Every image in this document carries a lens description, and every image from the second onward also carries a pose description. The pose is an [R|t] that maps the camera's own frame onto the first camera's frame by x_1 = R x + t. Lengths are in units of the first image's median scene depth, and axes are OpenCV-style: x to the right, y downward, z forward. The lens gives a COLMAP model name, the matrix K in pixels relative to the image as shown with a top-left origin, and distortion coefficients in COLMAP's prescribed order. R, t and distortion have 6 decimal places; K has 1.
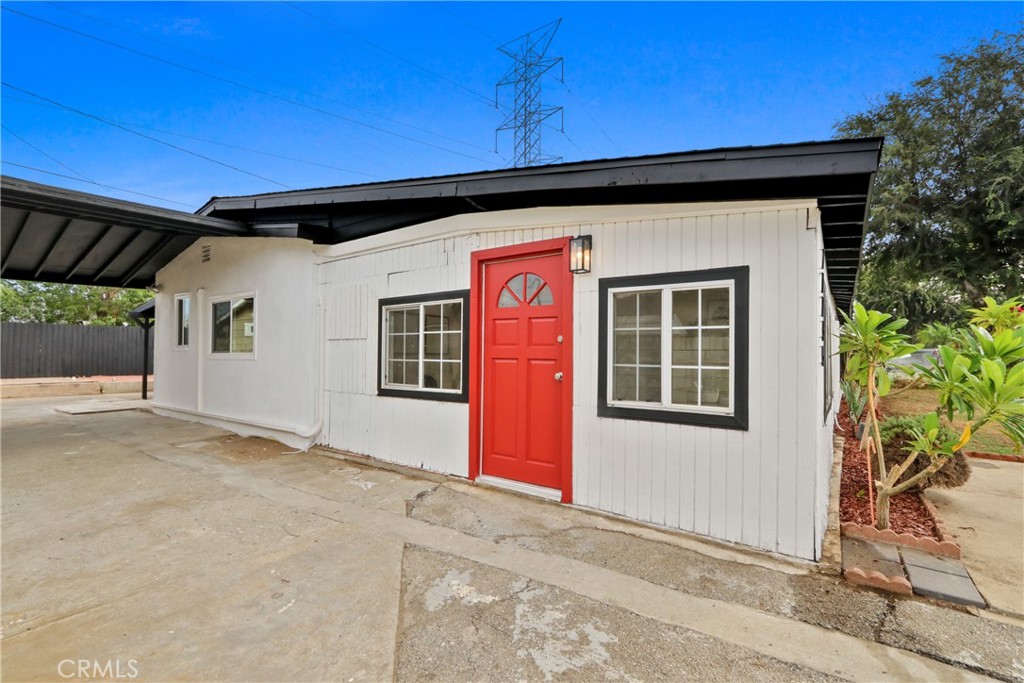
lens RADIAL K [[478.3, 0, 513.5], [0, 478.3, 341.2], [0, 0, 1]] dist [-0.015552, 0.003735]
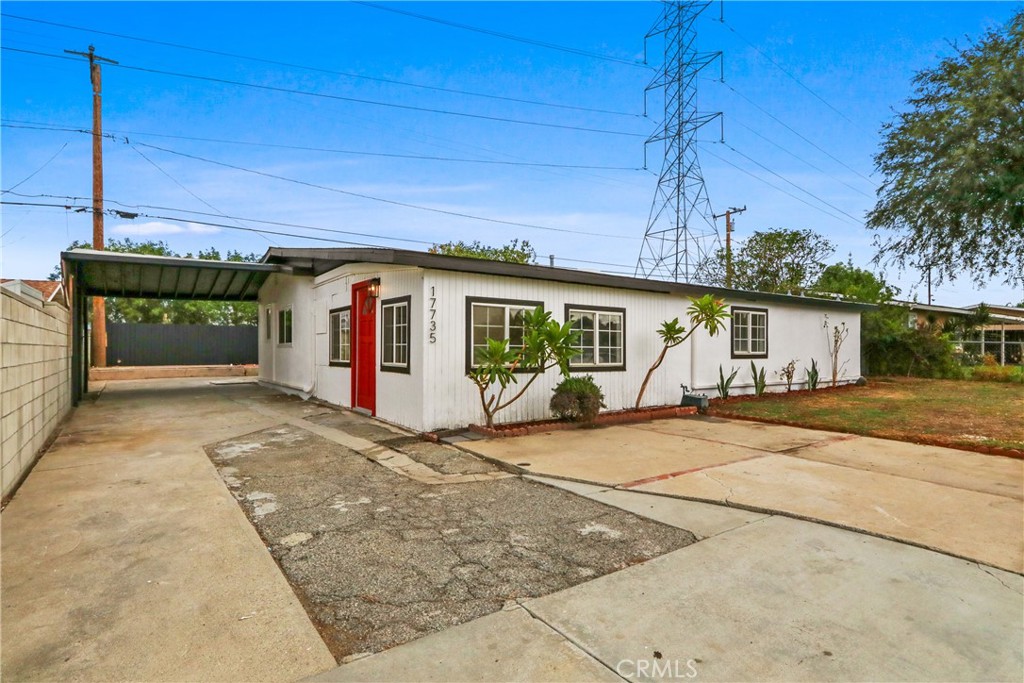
lens RADIAL K [[562.9, 0, 510.5], [0, 562.9, 344.9], [0, 0, 1]] dist [-0.000480, -0.000019]
pose [[0.941086, -0.006547, -0.338103, 1.002643], [0.012687, 0.999792, 0.015953, 0.014160], [0.337928, -0.019302, 0.940974, -0.677689]]
